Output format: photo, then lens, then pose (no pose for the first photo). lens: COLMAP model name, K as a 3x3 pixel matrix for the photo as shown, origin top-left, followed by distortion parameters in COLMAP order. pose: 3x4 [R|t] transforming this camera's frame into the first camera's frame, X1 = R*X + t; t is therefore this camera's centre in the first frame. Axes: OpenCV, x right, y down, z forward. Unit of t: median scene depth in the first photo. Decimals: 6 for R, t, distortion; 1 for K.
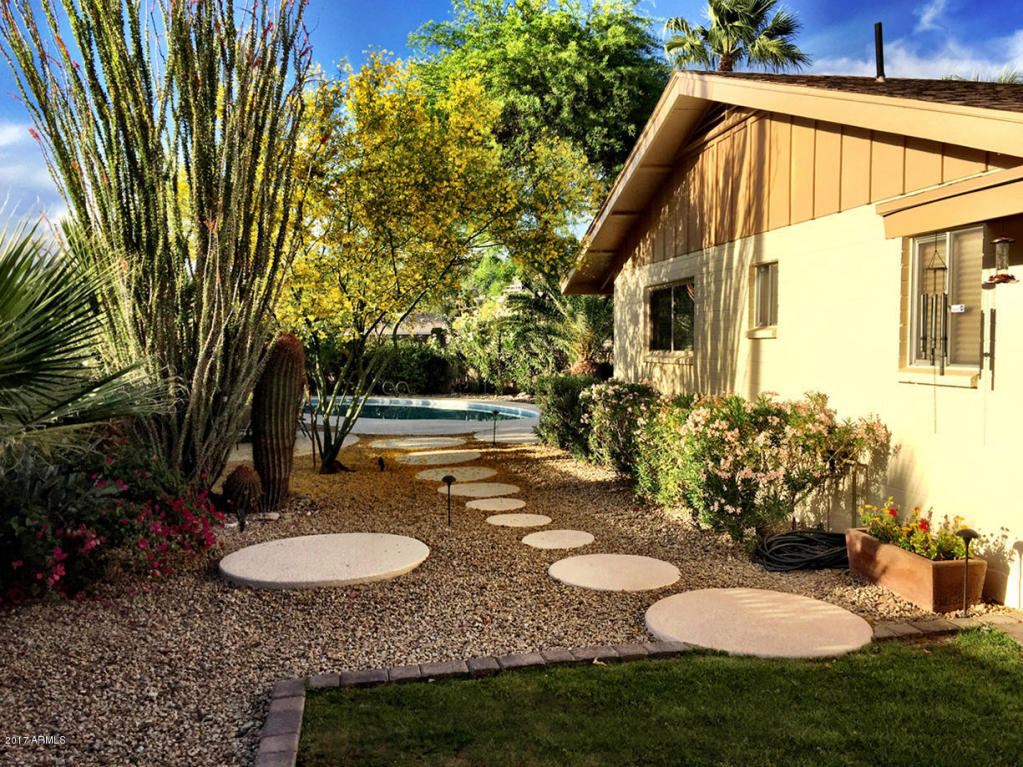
lens RADIAL K [[851.6, 0, 511.5], [0, 851.6, 383.5], [0, 0, 1]] dist [0.127383, -0.224076]
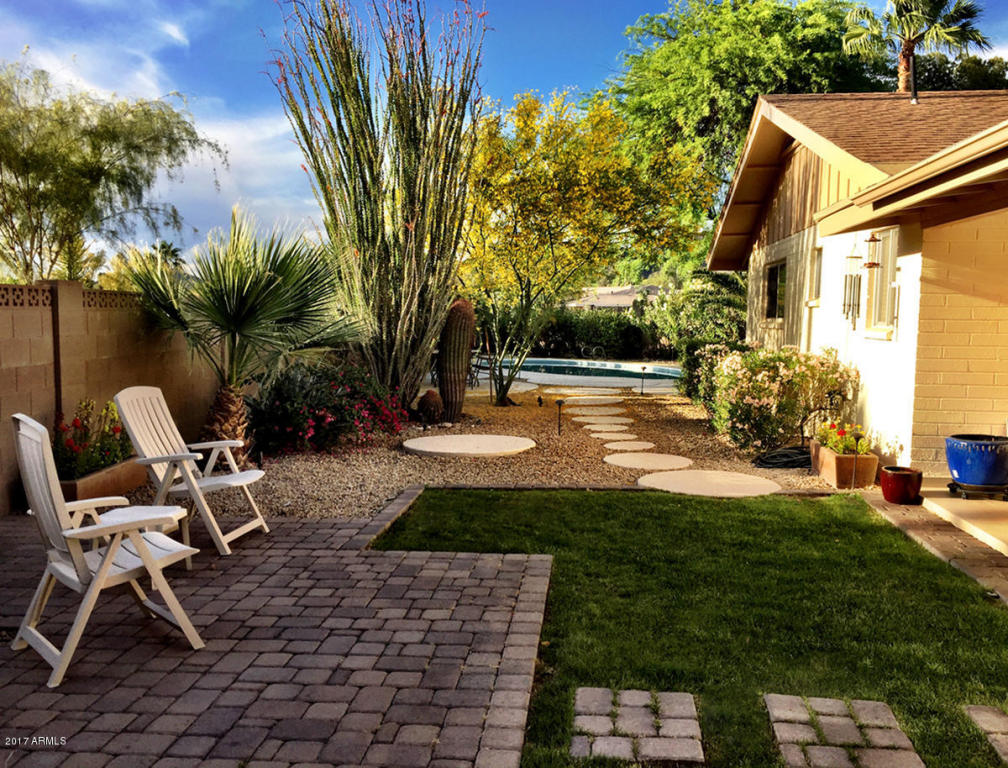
lens RADIAL K [[771.9, 0, 504.0], [0, 771.9, 384.0], [0, 0, 1]] dist [0.000598, 0.002377]
pose [[0.966682, 0.040250, -0.252795, 0.145175], [-0.028952, 0.998415, 0.048256, 0.019895], [0.254337, -0.039330, 0.966316, -0.238573]]
